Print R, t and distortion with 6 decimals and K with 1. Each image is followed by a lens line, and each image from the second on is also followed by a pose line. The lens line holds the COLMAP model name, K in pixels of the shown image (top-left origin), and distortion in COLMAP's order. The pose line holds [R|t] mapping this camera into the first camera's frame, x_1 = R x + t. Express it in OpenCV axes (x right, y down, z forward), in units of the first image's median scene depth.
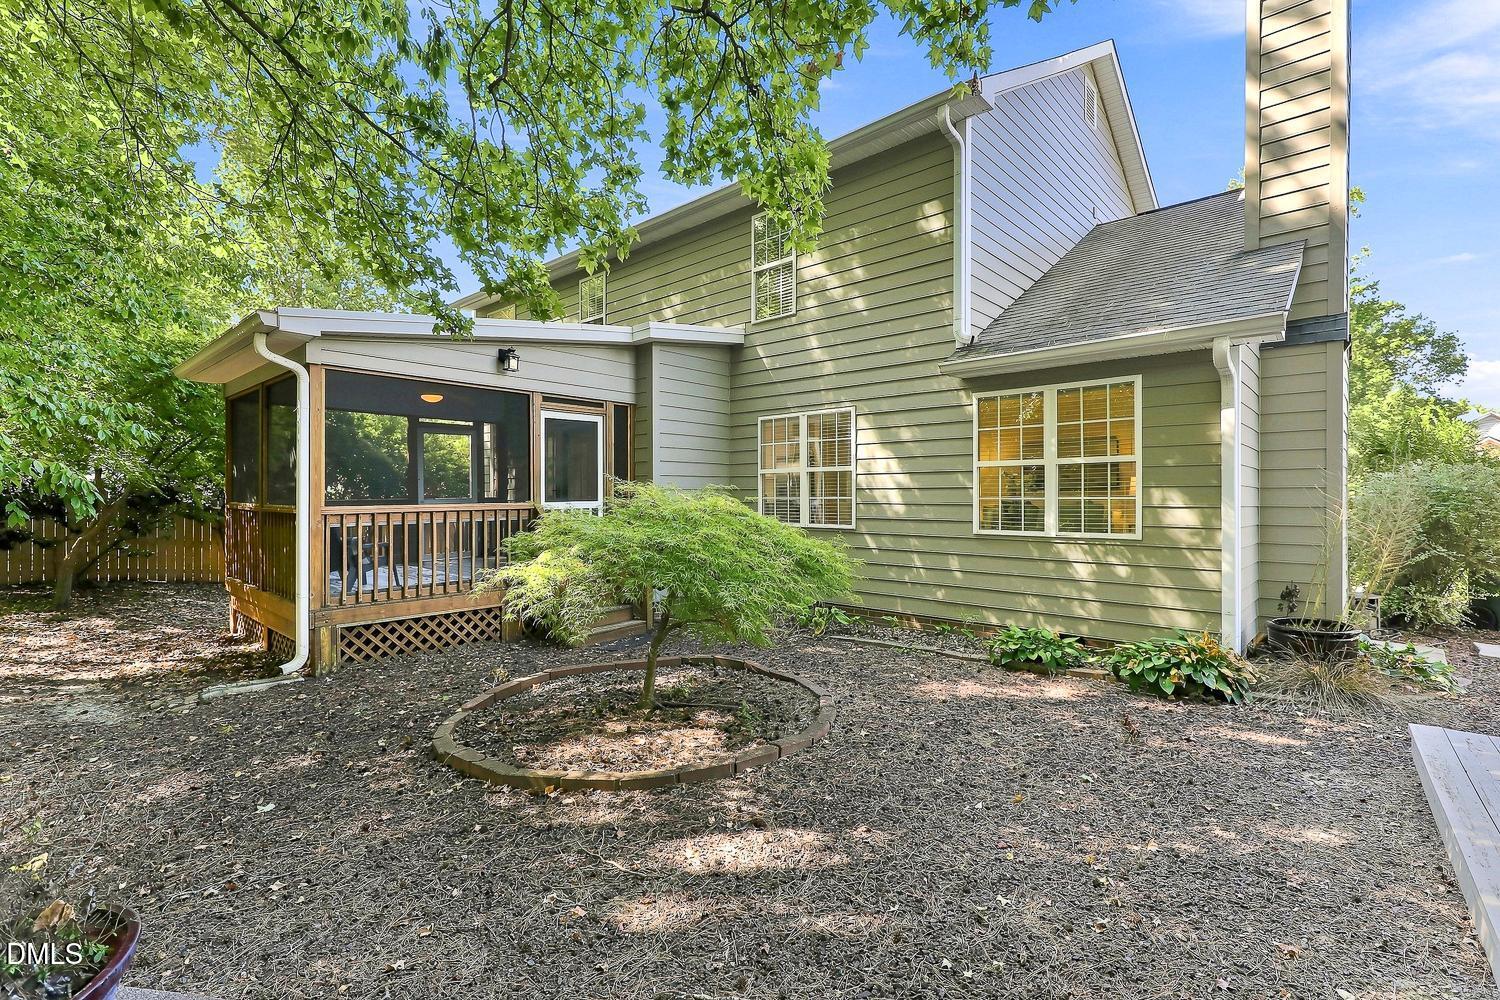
lens RADIAL K [[690.6, 0, 836.6], [0, 690.6, 500.4], [0, 0, 1]] dist [0.004922, -0.001369]
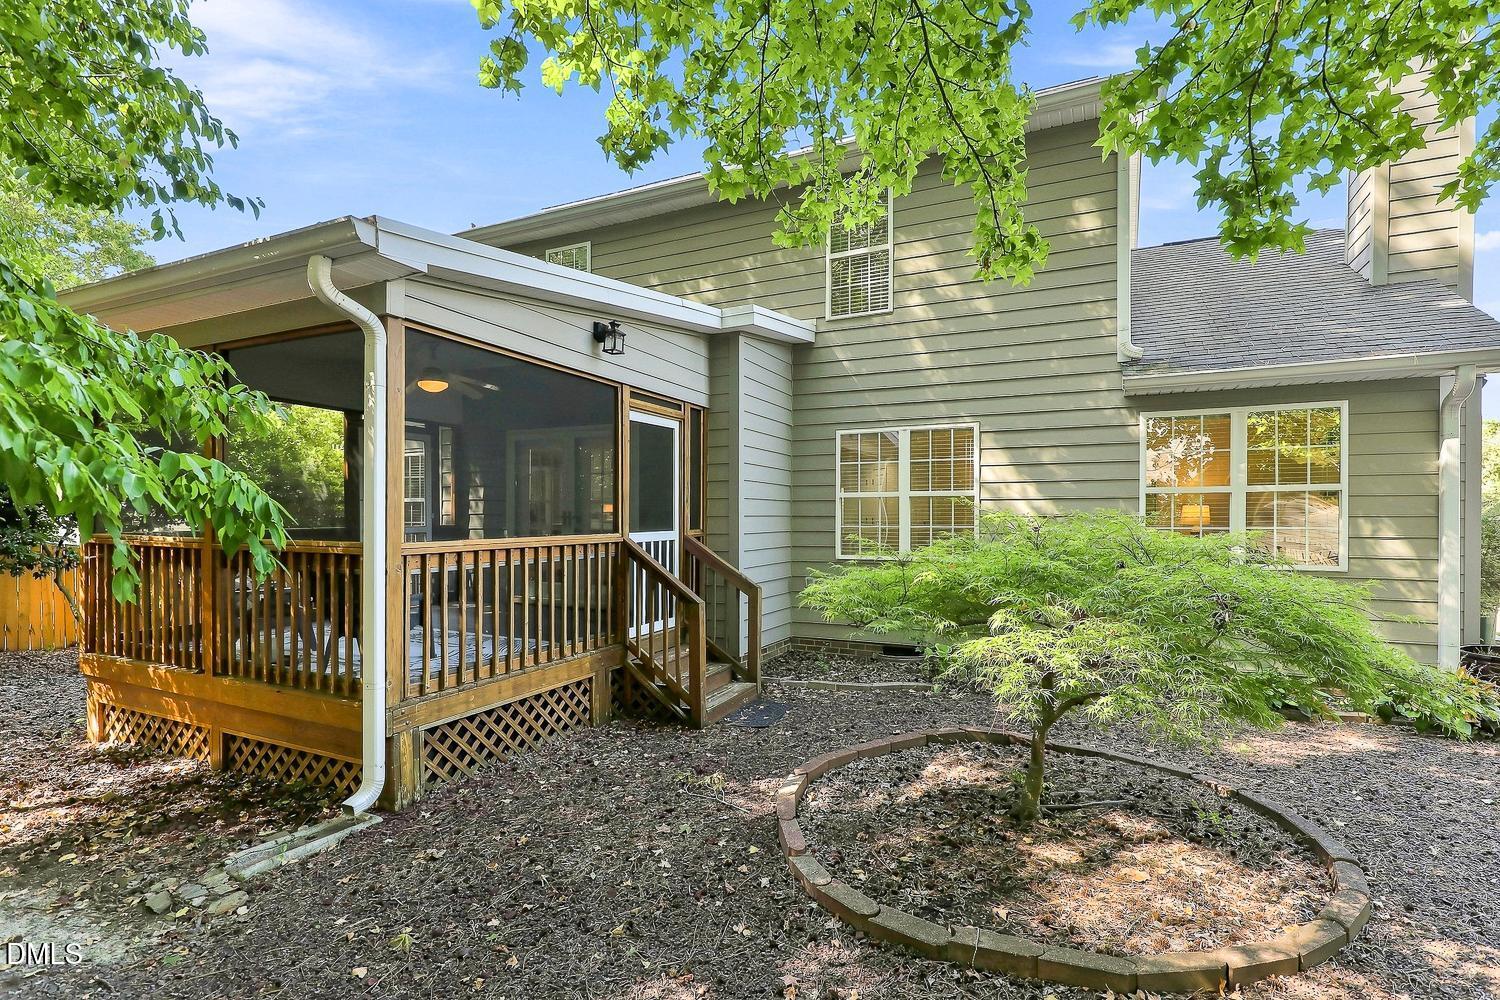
lens RADIAL K [[690.6, 0, 799.8], [0, 690.6, 526.3], [0, 0, 1]] dist [0.004922, -0.001369]
pose [[0.960651, 0.000919, 0.277758, -0.469010], [-0.001441, 0.999998, 0.001678, -0.005911], [-0.277756, -0.002012, 0.960650, 0.238745]]
